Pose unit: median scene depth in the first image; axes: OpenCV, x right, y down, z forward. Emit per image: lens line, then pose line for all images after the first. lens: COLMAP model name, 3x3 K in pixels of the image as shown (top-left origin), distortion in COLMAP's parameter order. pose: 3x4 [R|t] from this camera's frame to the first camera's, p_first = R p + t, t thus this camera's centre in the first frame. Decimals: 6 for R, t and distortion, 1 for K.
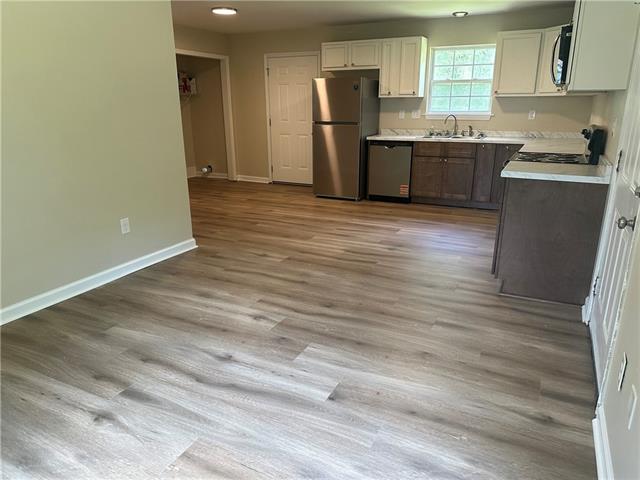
lens RADIAL K [[448.6, 0, 320.9], [0, 448.6, 247.4], [0, 0, 1]] dist [0.118196, -0.183429]
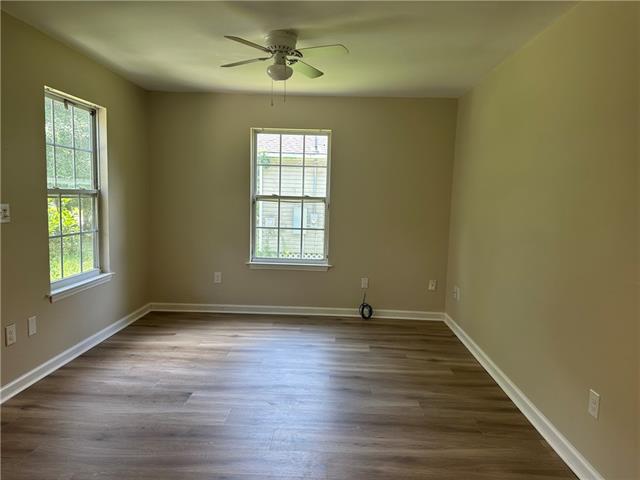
lens RADIAL K [[448.6, 0, 320.9], [0, 448.6, 247.4], [0, 0, 1]] dist [0.118196, -0.183429]
pose [[-0.910071, 0.018020, -0.414061, 0.084055], [-0.155729, 0.910979, 0.381923, -0.248088], [0.384084, 0.412058, -0.826249, 0.779035]]
